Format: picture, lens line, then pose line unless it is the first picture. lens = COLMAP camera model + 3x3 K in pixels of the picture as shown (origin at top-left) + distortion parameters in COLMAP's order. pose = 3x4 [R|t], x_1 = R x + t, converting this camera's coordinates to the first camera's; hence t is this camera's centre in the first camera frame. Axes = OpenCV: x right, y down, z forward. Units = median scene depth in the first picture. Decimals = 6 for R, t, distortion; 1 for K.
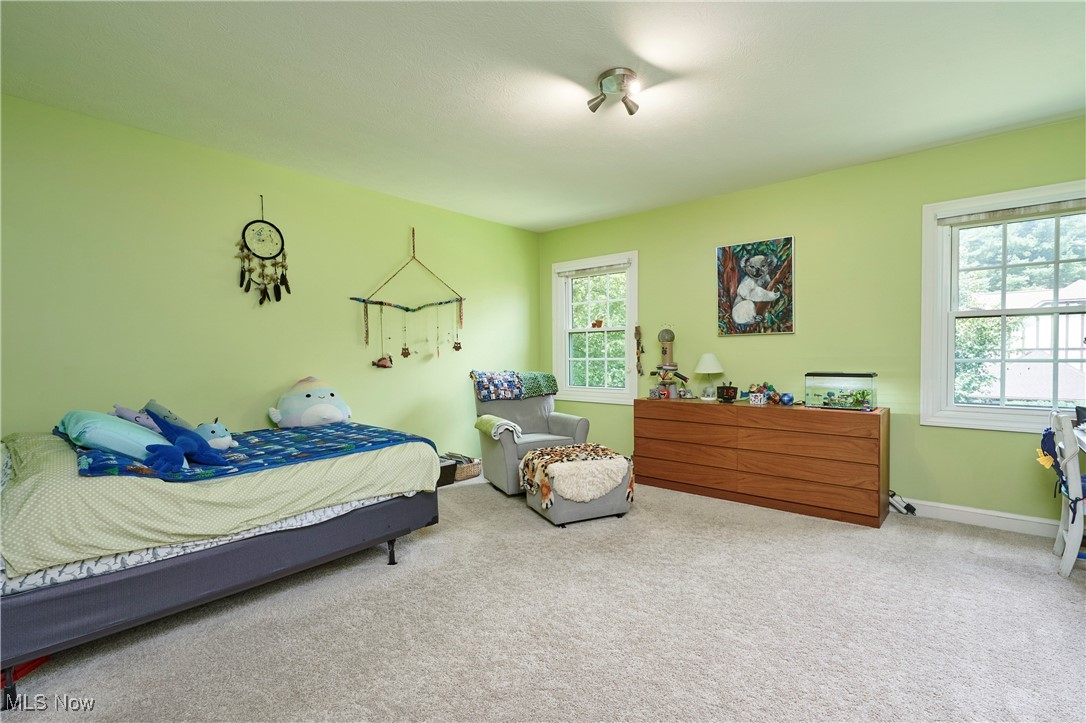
lens RADIAL K [[504.8, 0, 543.0], [0, 504.8, 366.6], [0, 0, 1]] dist [0.002893, 0.000179]
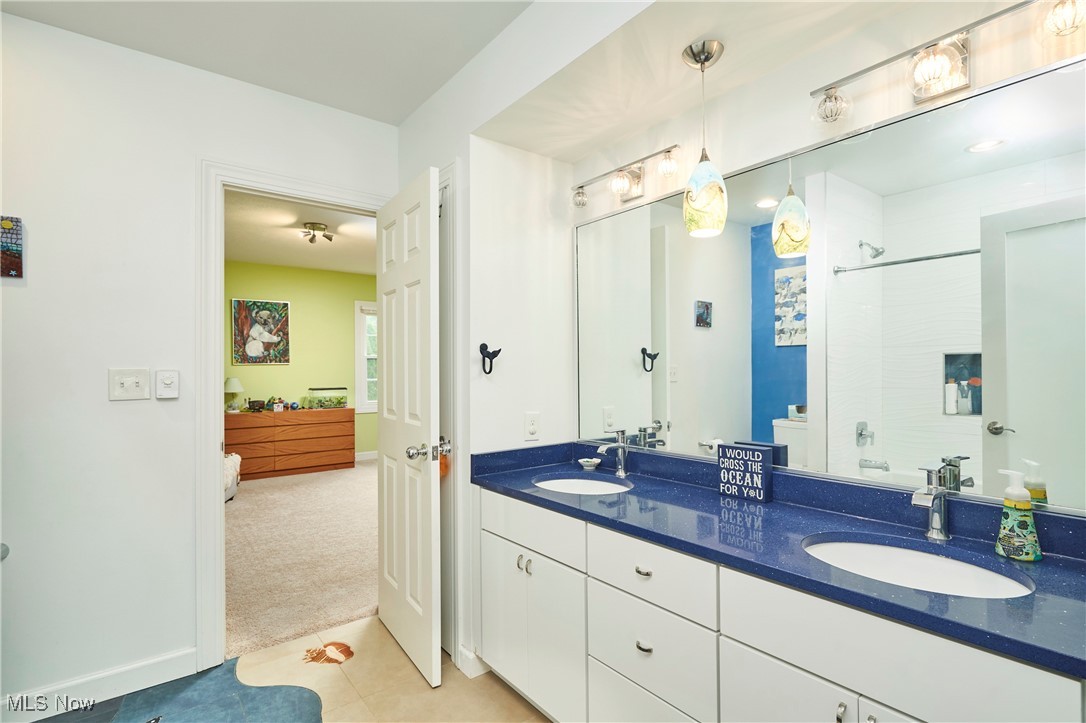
lens RADIAL K [[534.2, 0, 543.0], [0, 534.2, 365.7], [0, 0, 1]] dist [-0.000029, -0.000005]
pose [[0.204985, 0.008963, 0.978724, -0.932482], [0.034120, 0.999285, -0.016297, -0.007242], [-0.978170, 0.036735, 0.204533, -0.102682]]
